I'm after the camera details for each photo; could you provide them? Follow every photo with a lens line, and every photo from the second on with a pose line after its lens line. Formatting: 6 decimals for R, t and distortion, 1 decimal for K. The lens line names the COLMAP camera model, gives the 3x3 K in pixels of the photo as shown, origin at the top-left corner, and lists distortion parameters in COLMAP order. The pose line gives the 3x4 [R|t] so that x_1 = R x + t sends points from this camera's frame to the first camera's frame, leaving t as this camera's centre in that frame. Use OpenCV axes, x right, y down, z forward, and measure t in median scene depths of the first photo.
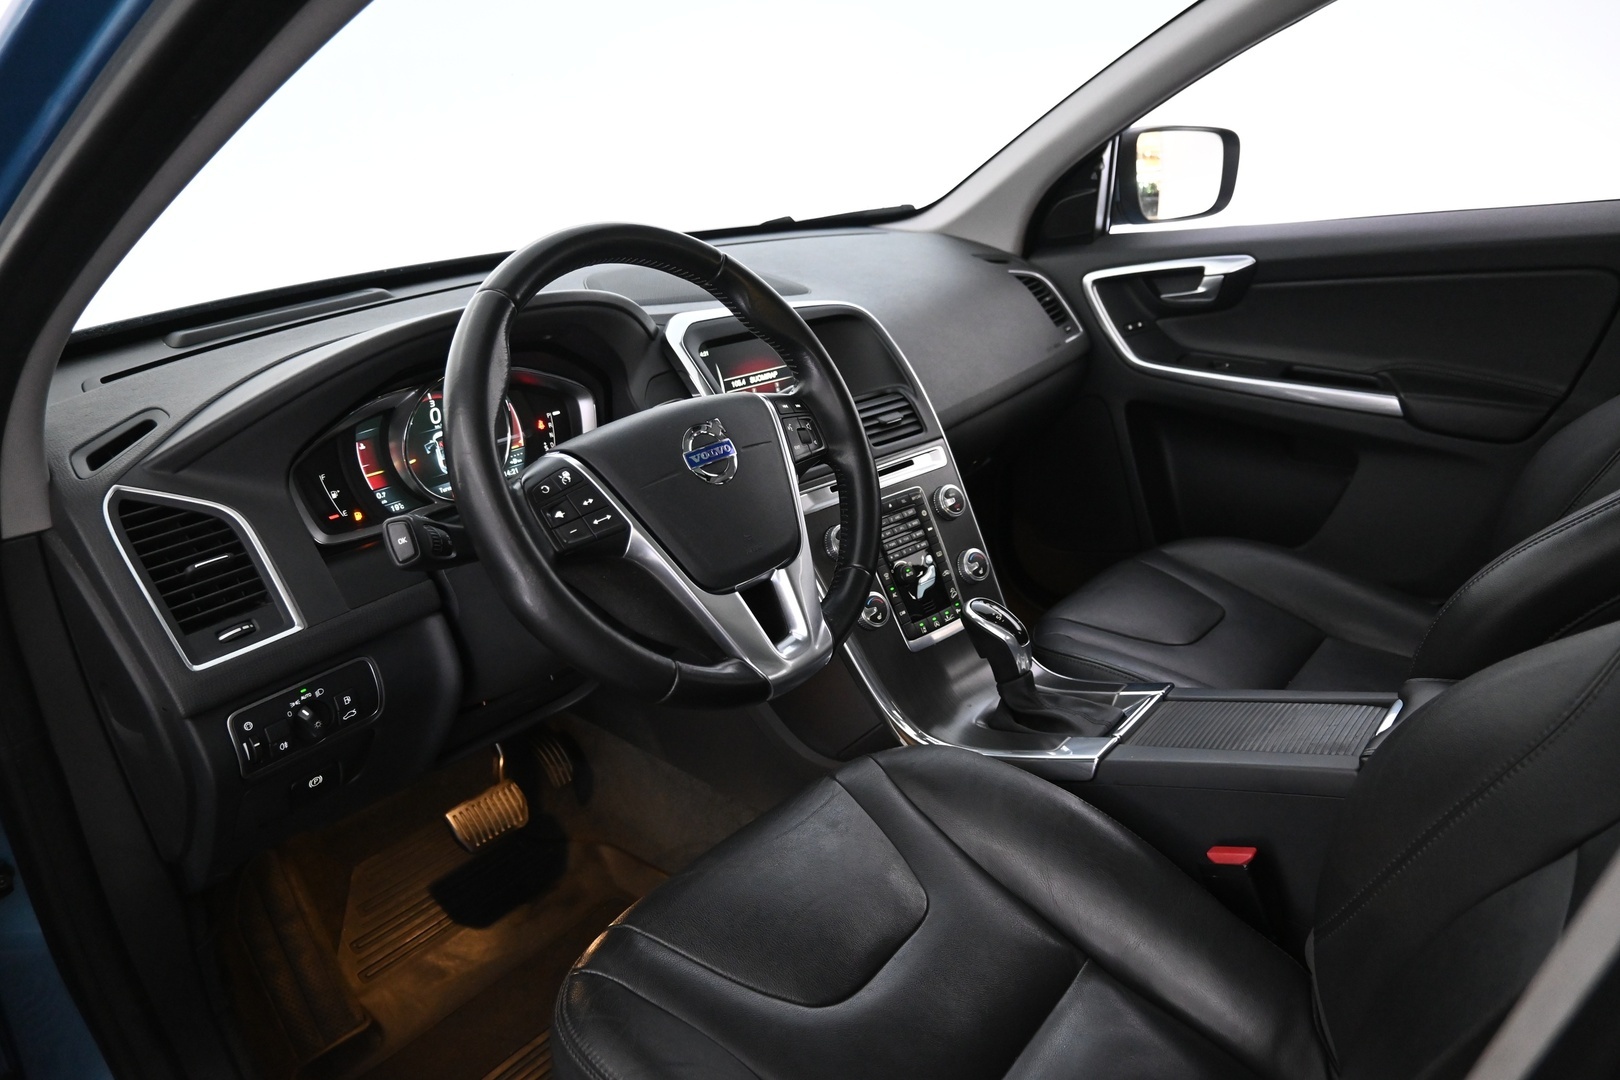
lens RADIAL K [[1106.4, 0, 810.0], [0, 1106.4, 540.0], [0, 0, 1]] dist [0.031622, 0.001485]
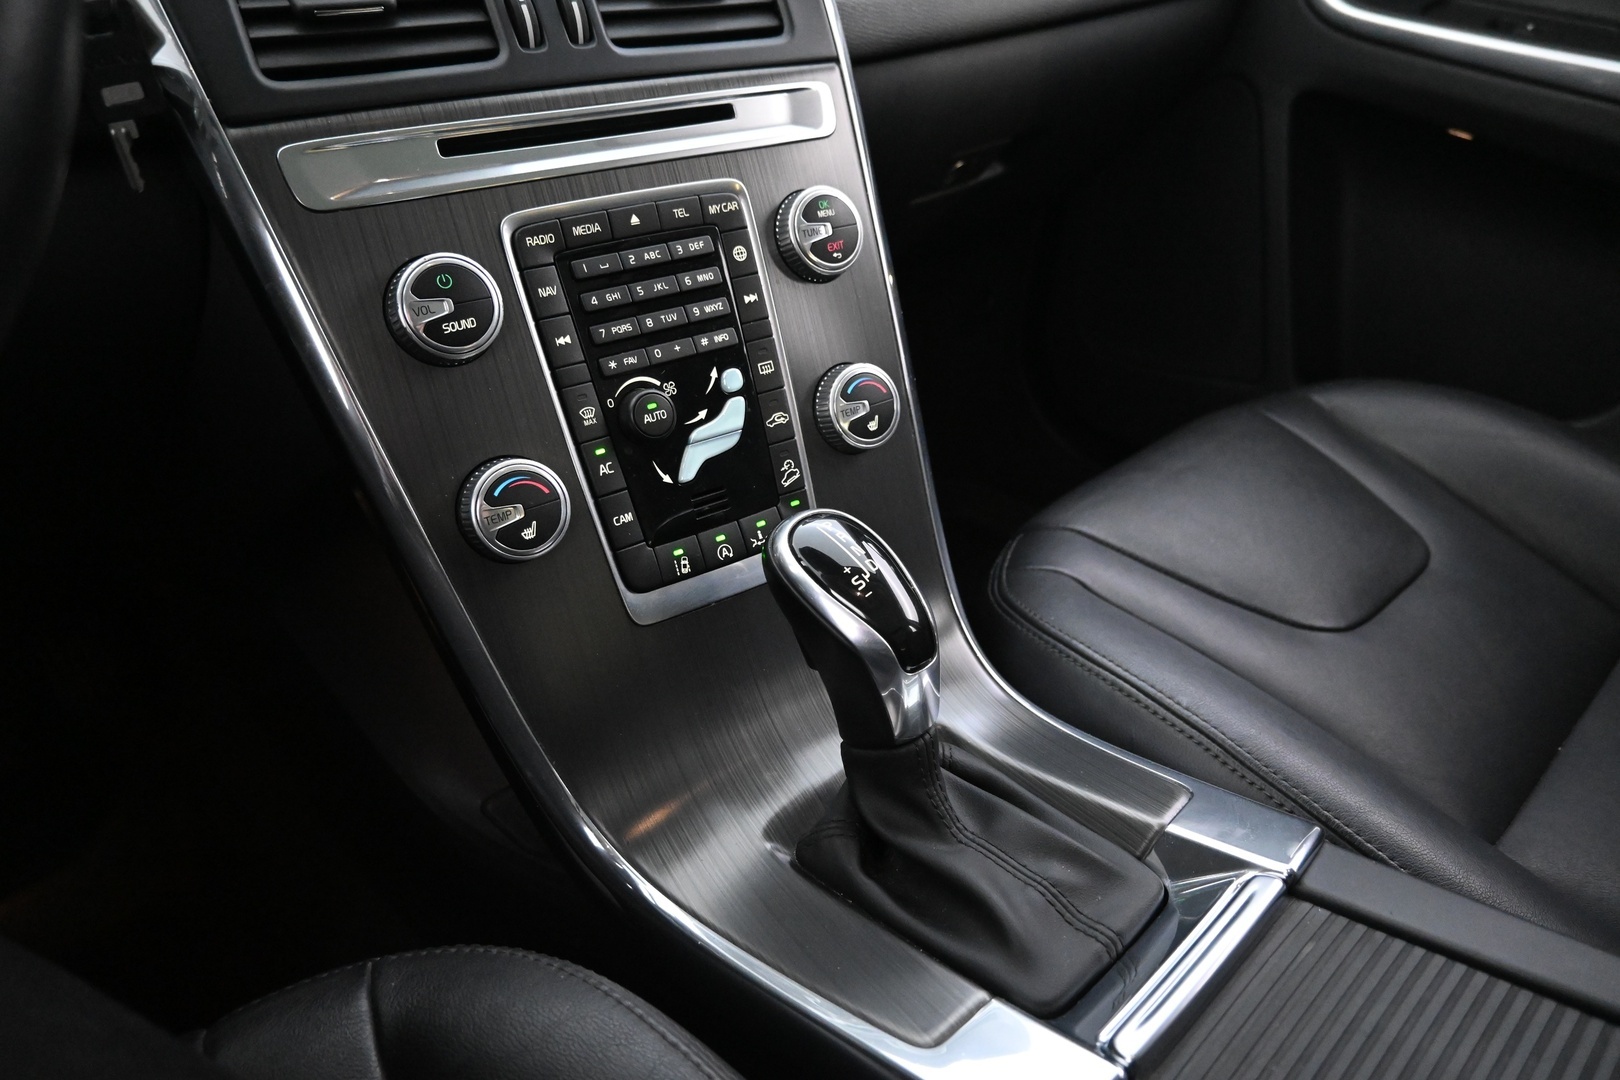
lens RADIAL K [[1106.4, 0, 810.0], [0, 1106.4, 540.0], [0, 0, 1]] dist [0.031622, 0.001485]
pose [[0.990214, 0.133813, -0.039630, 0.156297], [-0.121719, 0.967000, 0.223819, -0.017751], [0.068272, -0.216805, 0.973825, 0.618398]]
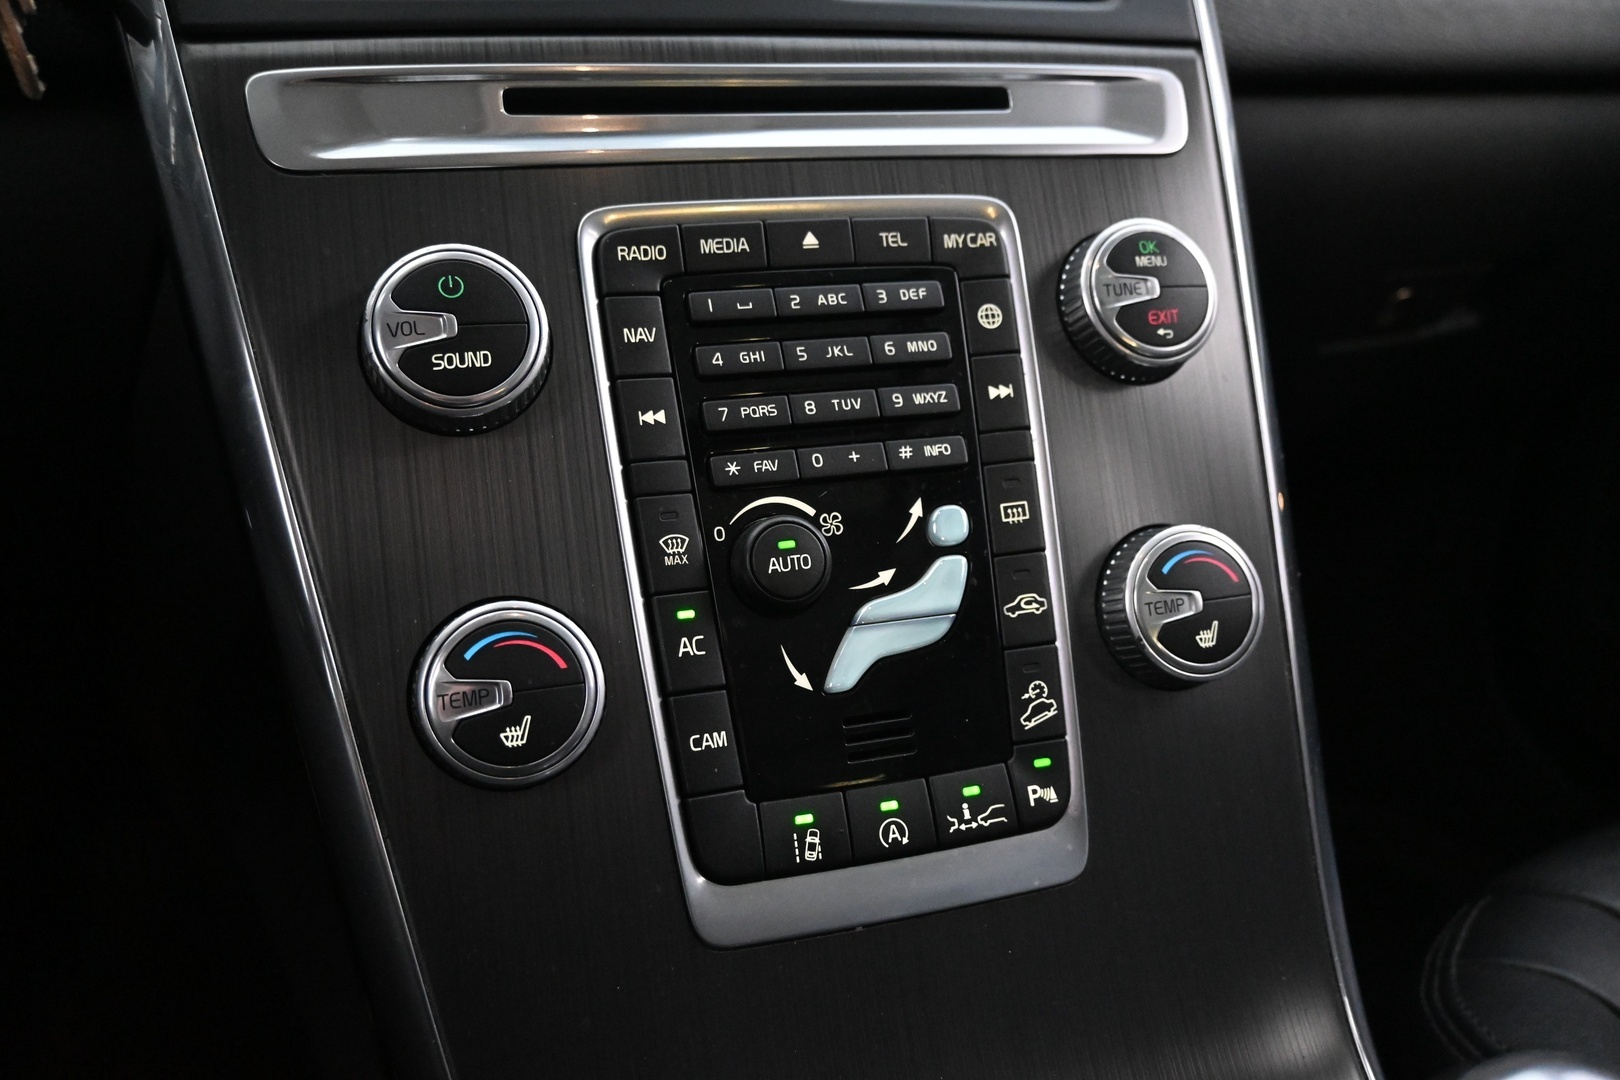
lens RADIAL K [[1284.7, 0, 810.0], [0, 1284.7, 540.0], [0, 0, 1]] dist [-0.001054, -0.001508]
pose [[0.913462, 0.206021, -0.350917, 0.170595], [-0.202603, 0.978139, 0.046868, 0.014213], [0.352902, 0.028284, 0.935233, 0.757793]]
